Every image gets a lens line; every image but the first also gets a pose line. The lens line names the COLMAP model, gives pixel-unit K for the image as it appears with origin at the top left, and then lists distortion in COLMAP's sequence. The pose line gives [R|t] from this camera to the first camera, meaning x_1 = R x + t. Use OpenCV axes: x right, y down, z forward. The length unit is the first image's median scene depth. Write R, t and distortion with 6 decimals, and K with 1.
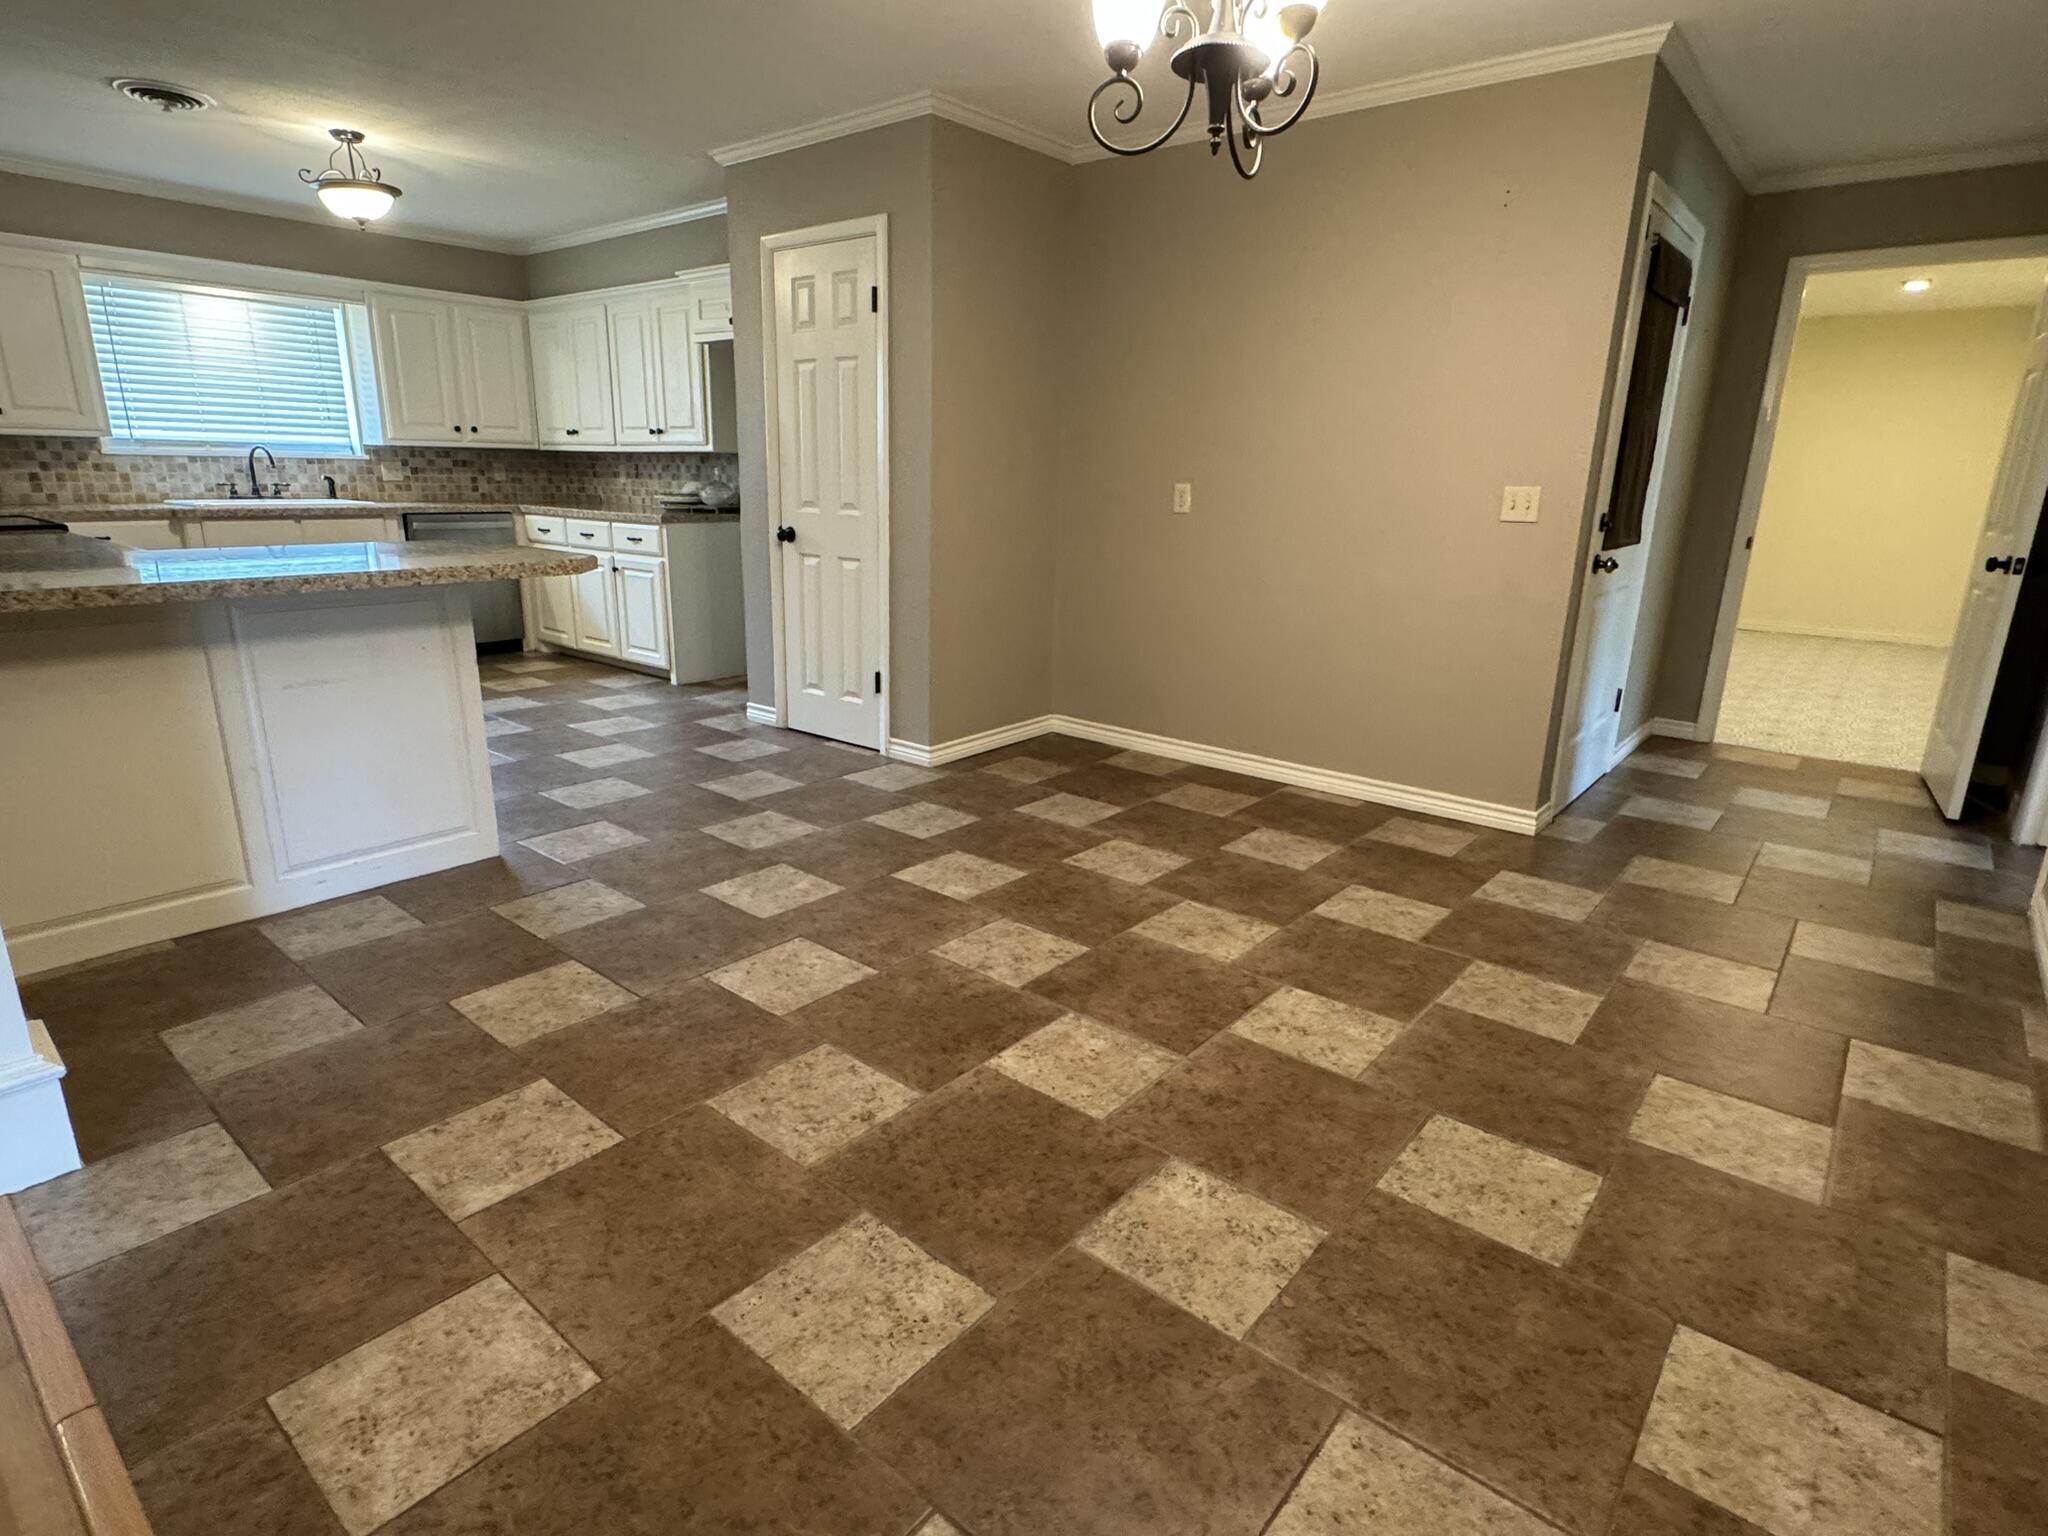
lens RADIAL K [[1070.3, 0, 1018.4], [0, 1070.3, 769.8], [0, 0, 1]] dist [0.000587, -0.000589]
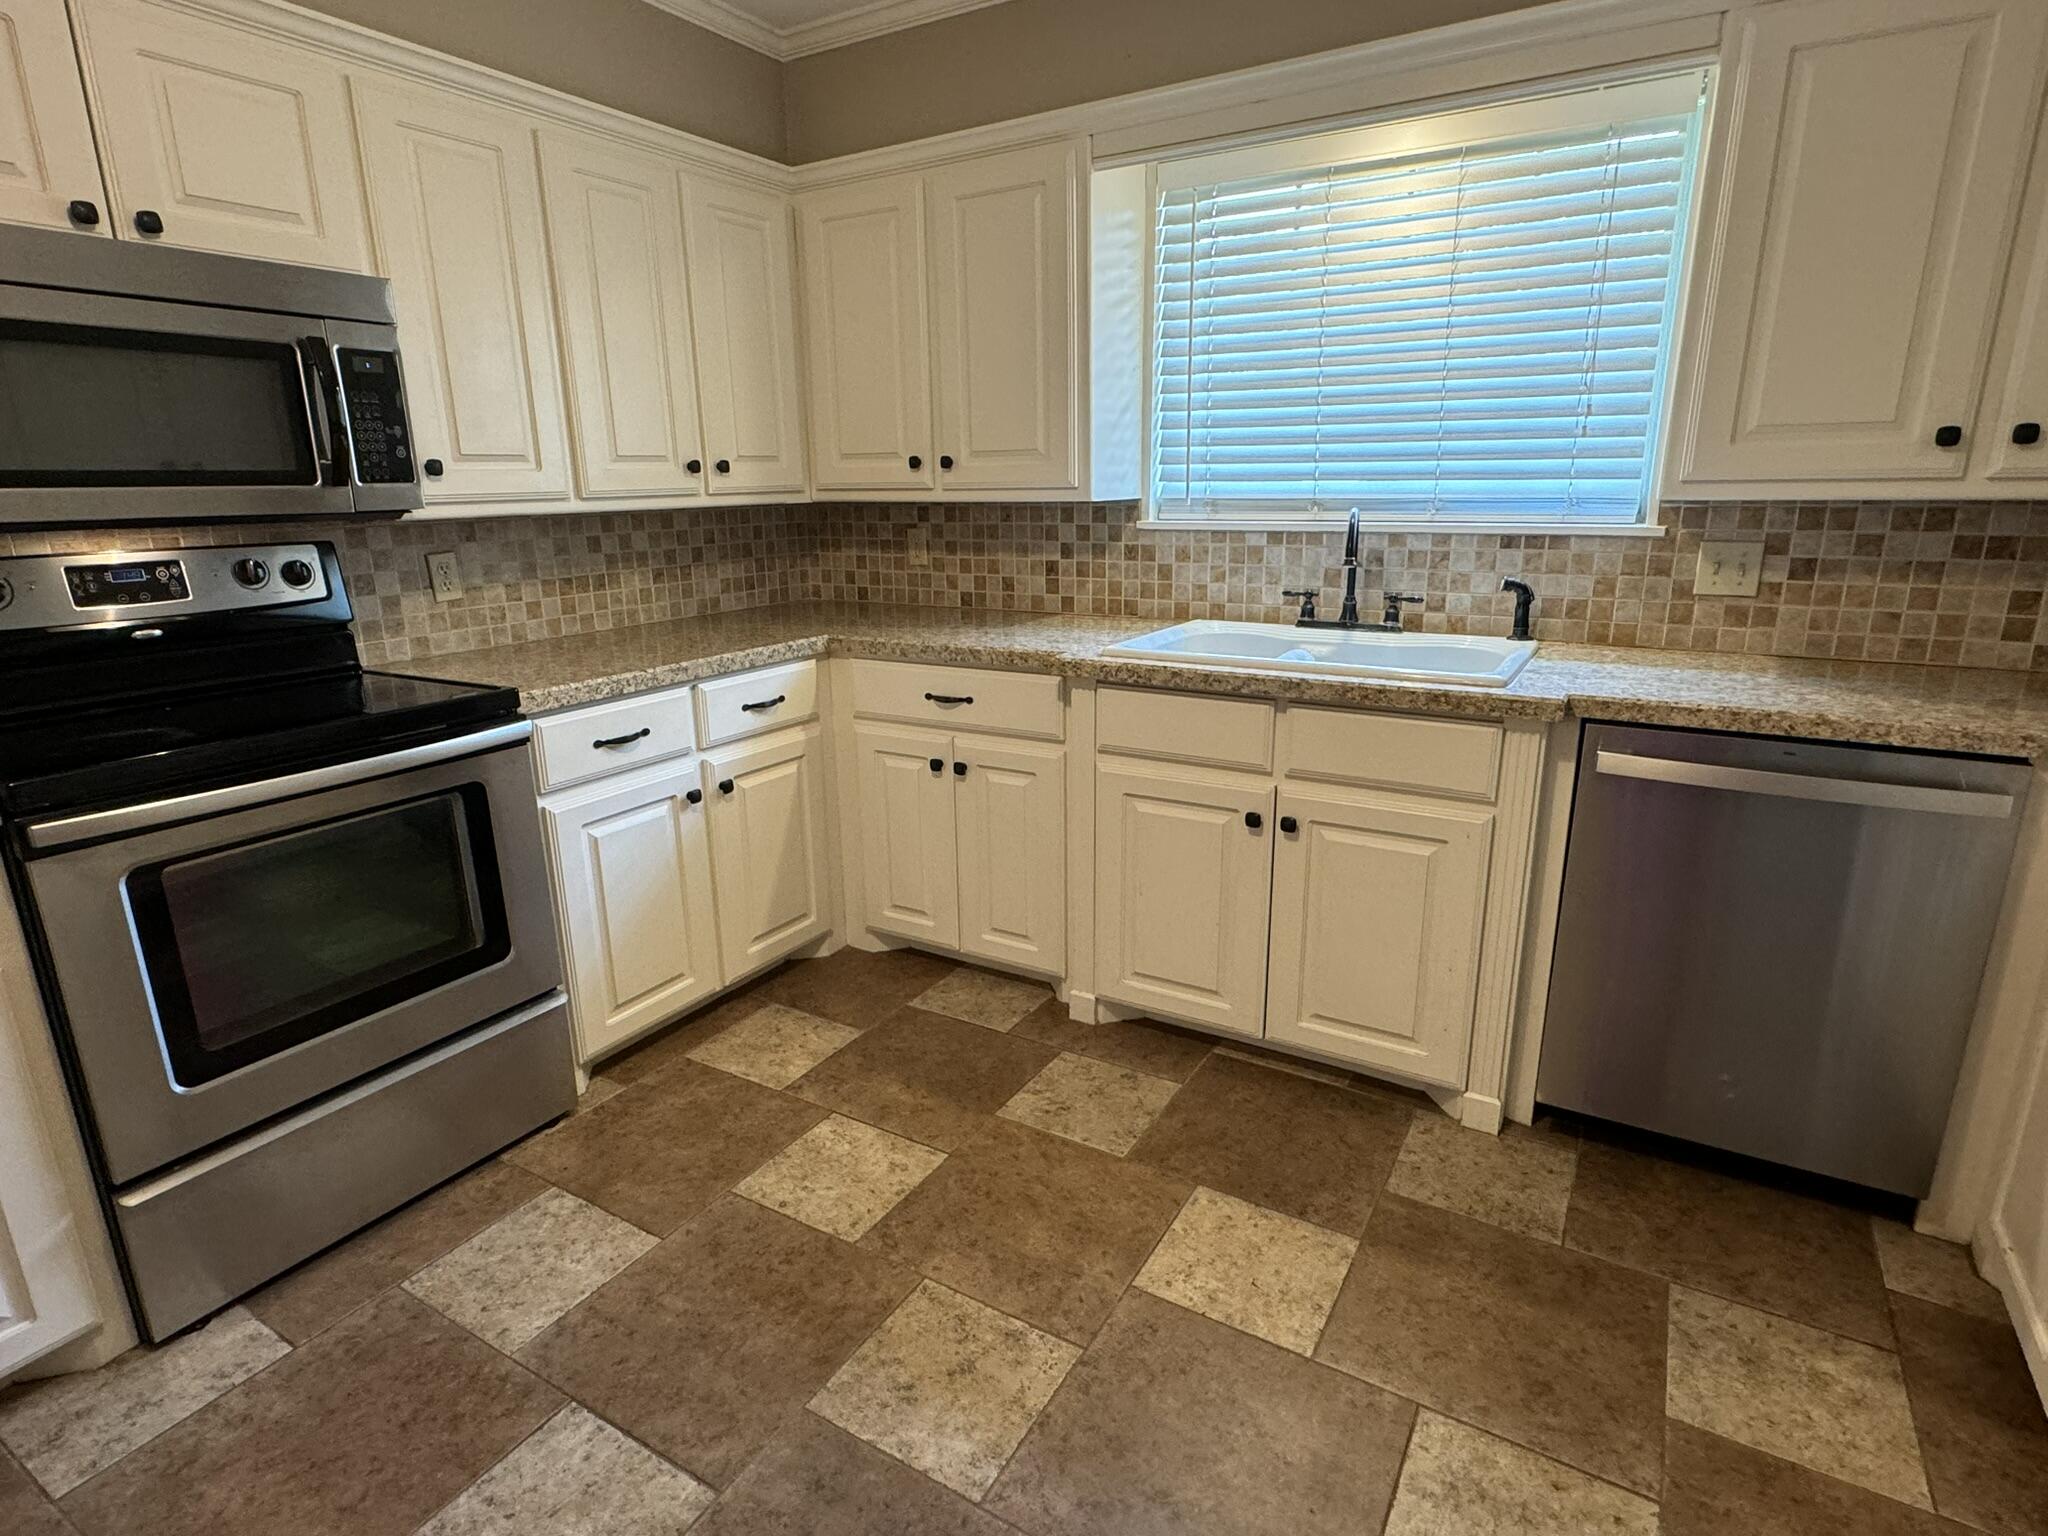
lens RADIAL K [[1070.3, 0, 1018.4], [0, 1070.3, 769.8], [0, 0, 1]] dist [0.000587, -0.000589]
pose [[0.149289, 0.238284, -0.959653, -0.289407], [-0.250454, 0.947992, 0.196427, -0.245517], [0.956549, 0.211025, 0.201204, 0.778763]]
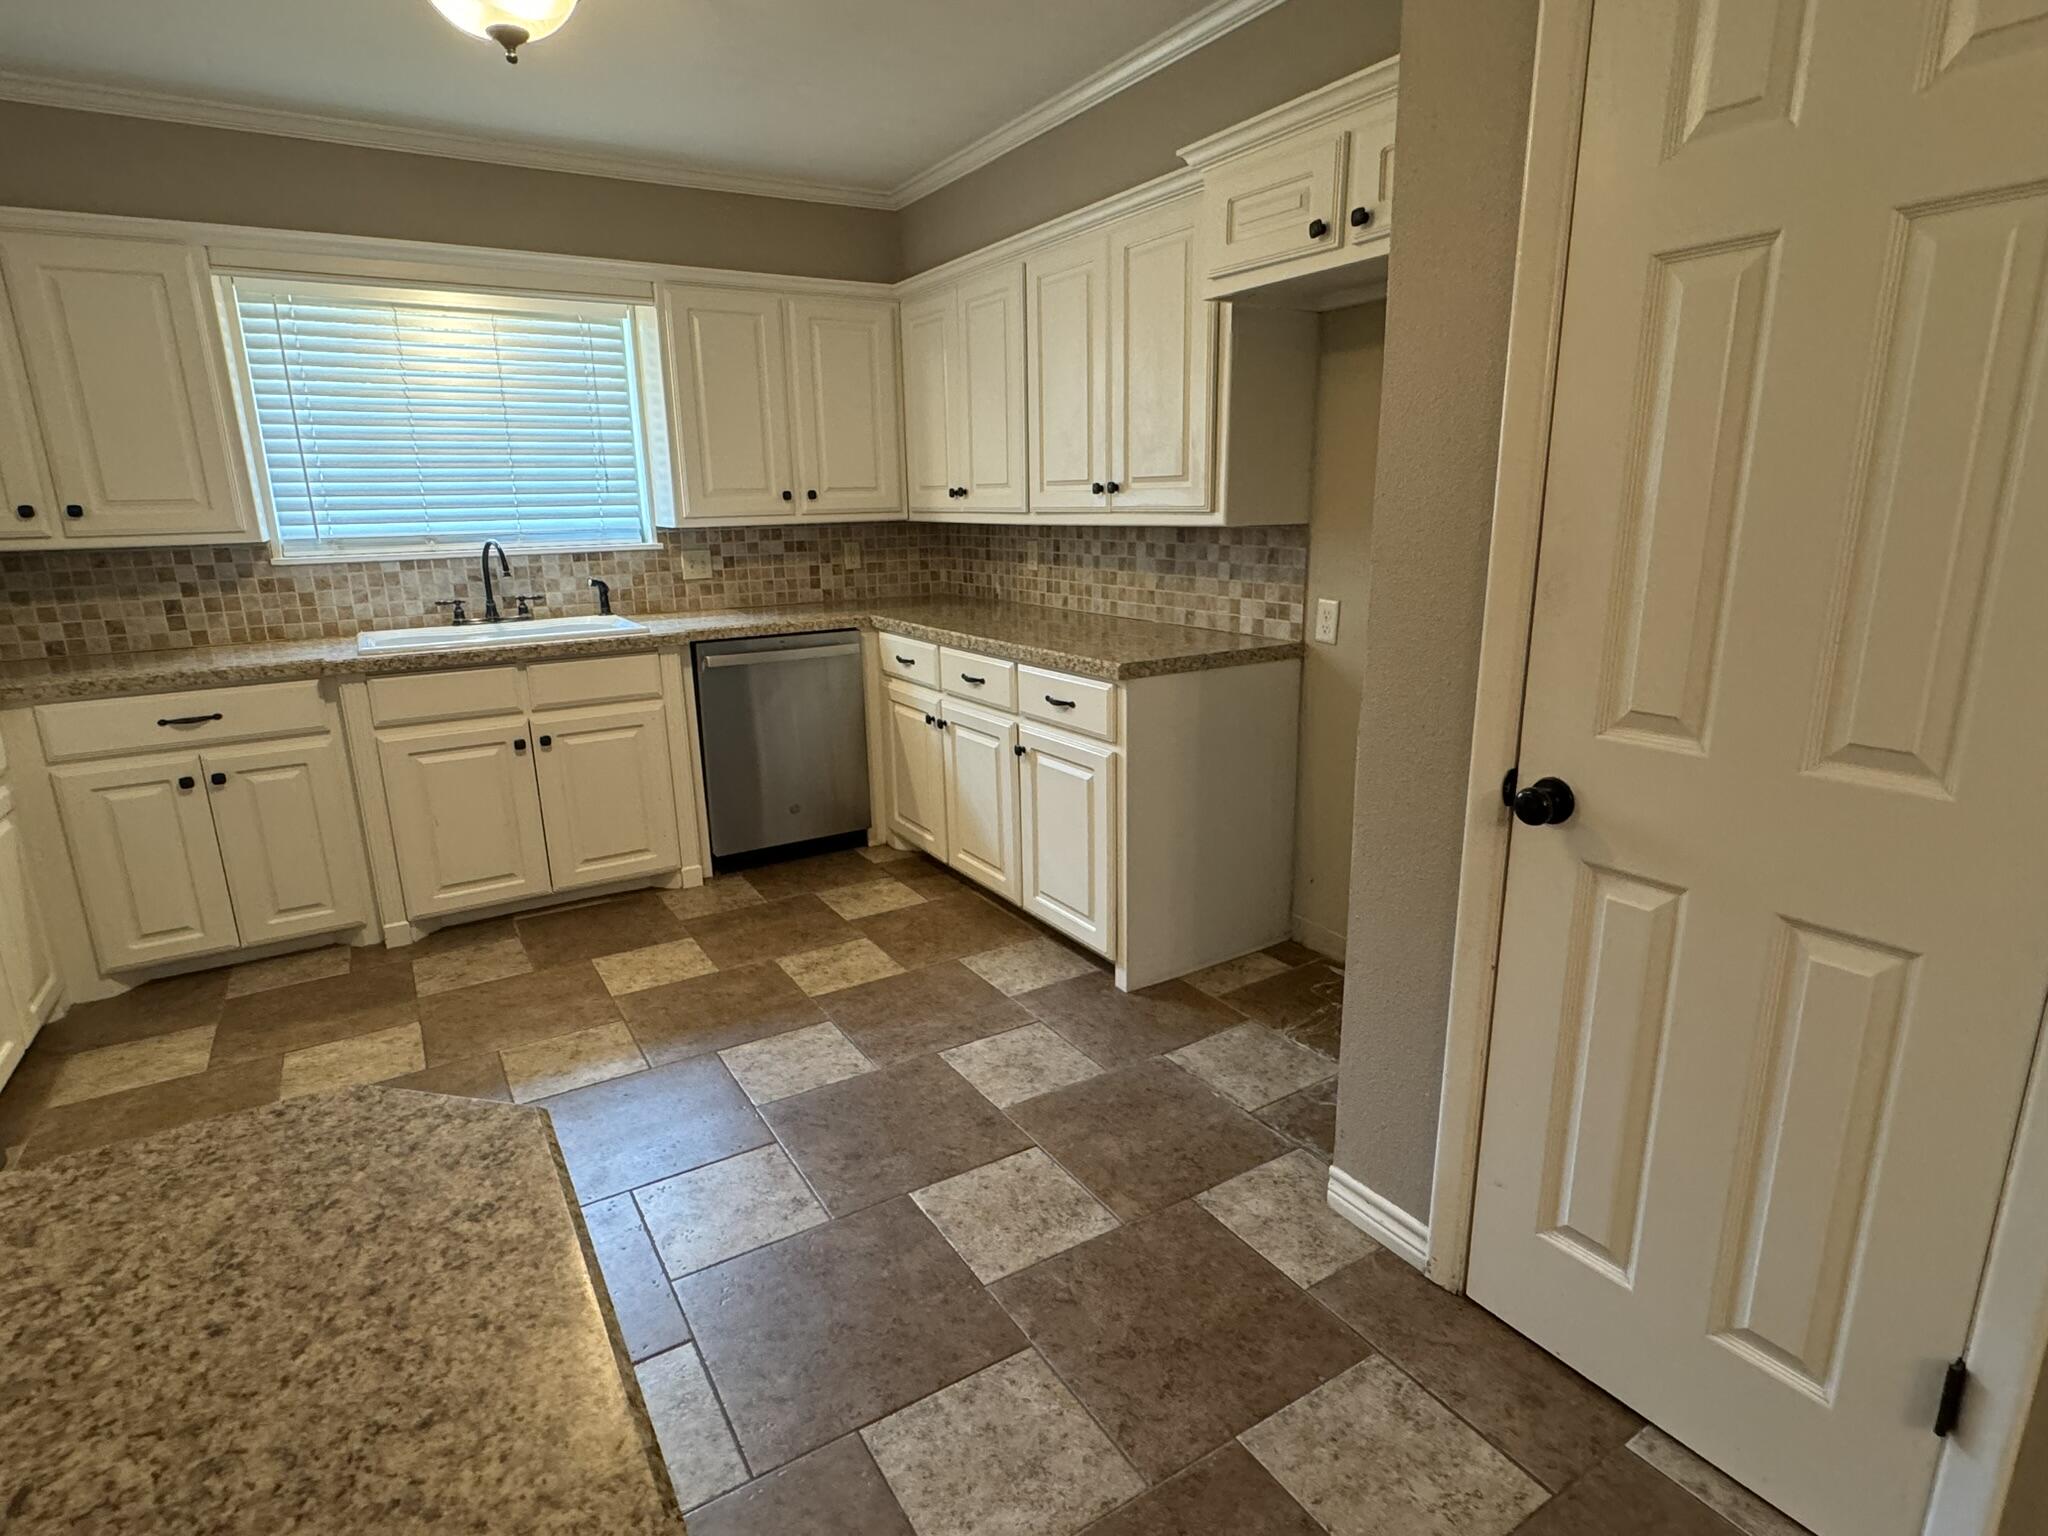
lens RADIAL K [[1078.2, 0, 1024.0], [0, 1078.2, 766.7], [0, 0, 1]] dist [0.000613, 0.001702]
pose [[0.946909, 0.036788, -0.319390, -0.200226], [-0.045216, 0.998796, -0.019009, -0.166055], [0.318306, 0.032441, 0.947433, 0.485849]]
